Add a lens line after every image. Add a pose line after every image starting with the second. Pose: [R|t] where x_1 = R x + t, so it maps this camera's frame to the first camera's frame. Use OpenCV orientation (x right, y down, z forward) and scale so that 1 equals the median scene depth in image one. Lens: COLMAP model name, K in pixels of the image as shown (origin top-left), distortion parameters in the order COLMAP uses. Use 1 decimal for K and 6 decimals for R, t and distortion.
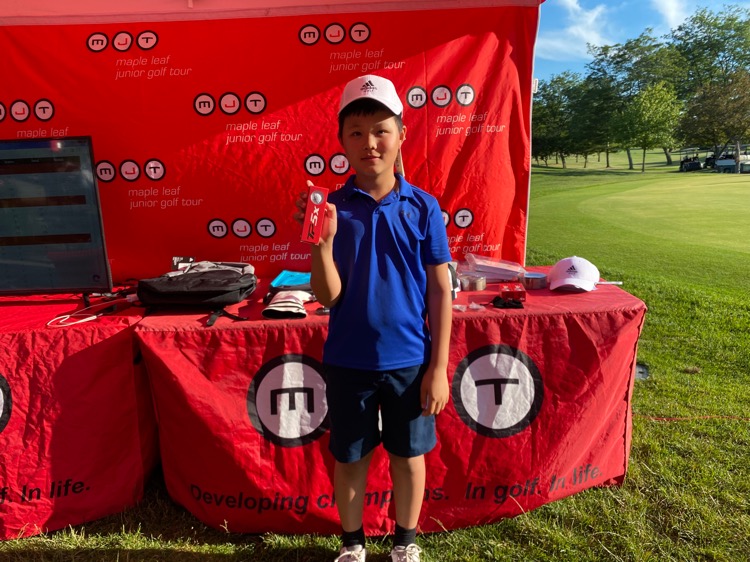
lens RADIAL K [[595.6, 0, 369.4], [0, 595.6, 276.9], [0, 0, 1]] dist [0.020086, -0.027288]
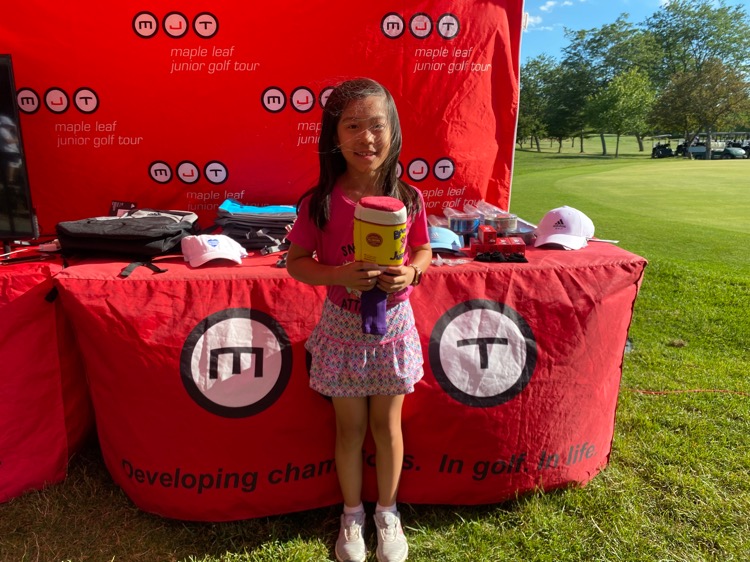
lens RADIAL K [[595.6, 0, 370.6], [0, 595.6, 277.6], [0, 0, 1]] dist [0.020086, -0.027288]
pose [[0.998759, 0.015210, 0.047429, 0.006982], [-0.016643, 0.999412, 0.029973, 0.024976], [-0.046945, -0.030726, 0.998425, 0.065320]]
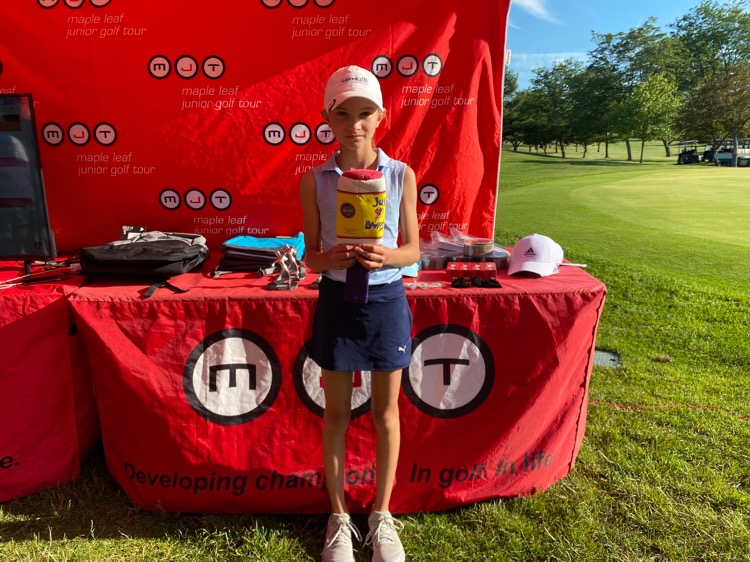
lens RADIAL K [[595.6, 0, 373.3], [0, 595.6, 278.8], [0, 0, 1]] dist [0.020086, -0.027288]
pose [[0.999577, 0.026579, 0.011811, 0.036296], [-0.026905, 0.999236, 0.028364, 0.007430], [-0.011048, -0.028669, 0.999528, 0.020693]]
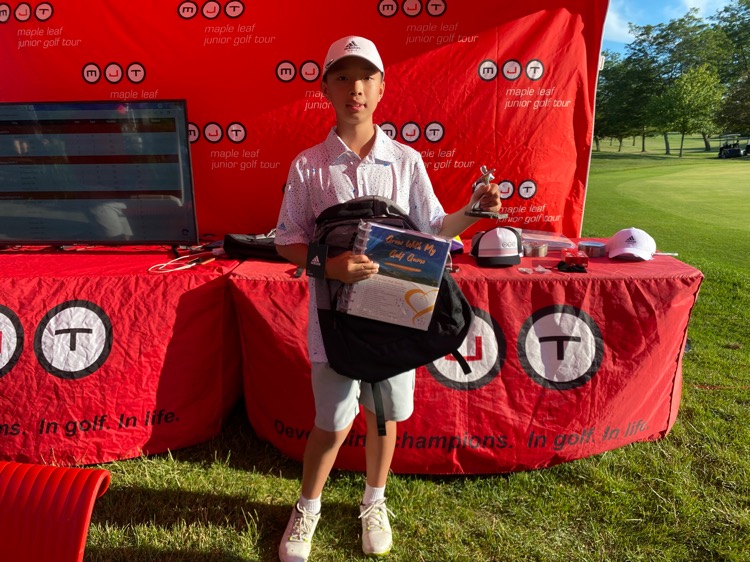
lens RADIAL K [[595.6, 0, 372.9], [0, 595.6, 282.6], [0, 0, 1]] dist [0.020086, -0.027288]
pose [[0.998737, 0.038730, -0.031997, -0.042257], [-0.037213, 0.998215, 0.046703, 0.016595], [0.033749, -0.045454, 0.998396, -0.038358]]
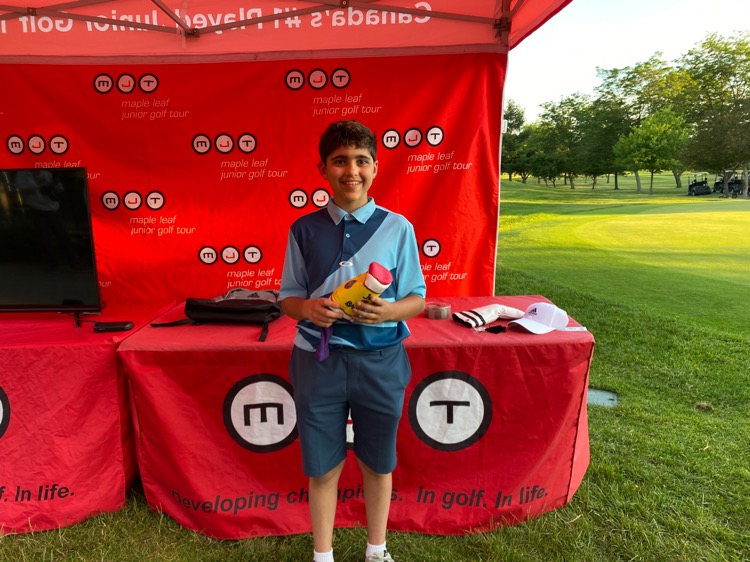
lens RADIAL K [[595.6, 0, 362.3], [0, 595.6, 278.0], [0, 0, 1]] dist [0.020086, -0.027288]
pose [[0.999420, 0.023478, -0.024663, 0.033303], [-0.024068, 0.999425, -0.023894, -0.011397], [0.024088, 0.024474, 0.999410, -0.042039]]
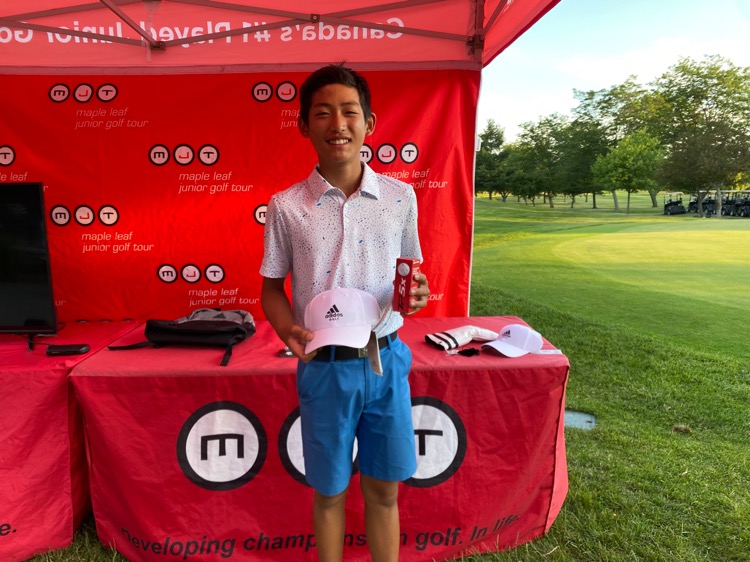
lens RADIAL K [[595.6, 0, 366.1], [0, 595.6, 277.5], [0, 0, 1]] dist [0.020086, -0.027288]
pose [[0.999628, 0.025217, 0.010367, 0.045408], [-0.024618, 0.998220, -0.054316, -0.015355], [-0.011718, 0.054041, 0.998470, -0.019615]]
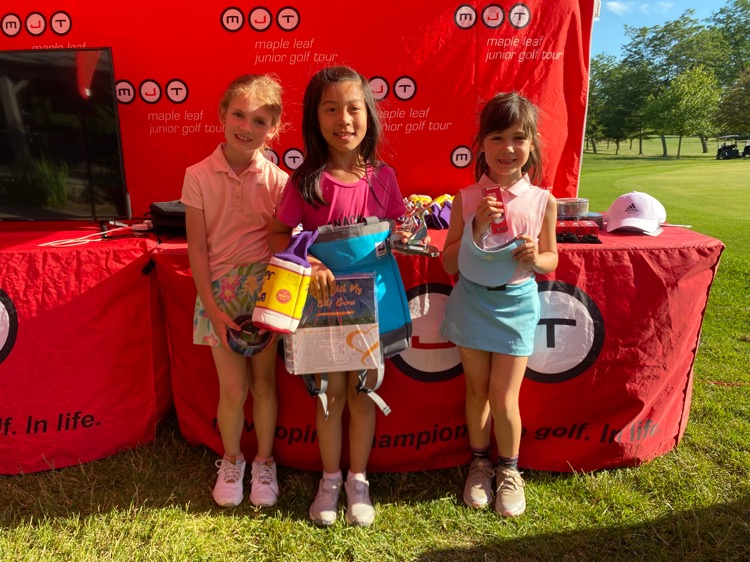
lens RADIAL K [[595.6, 0, 367.8], [0, 595.6, 276.0], [0, 0, 1]] dist [0.020086, -0.027288]
pose [[0.998744, 0.032504, -0.038129, -0.011889], [-0.031543, 0.999176, 0.025556, 0.042304], [0.038929, -0.024321, 0.998946, 0.047414]]
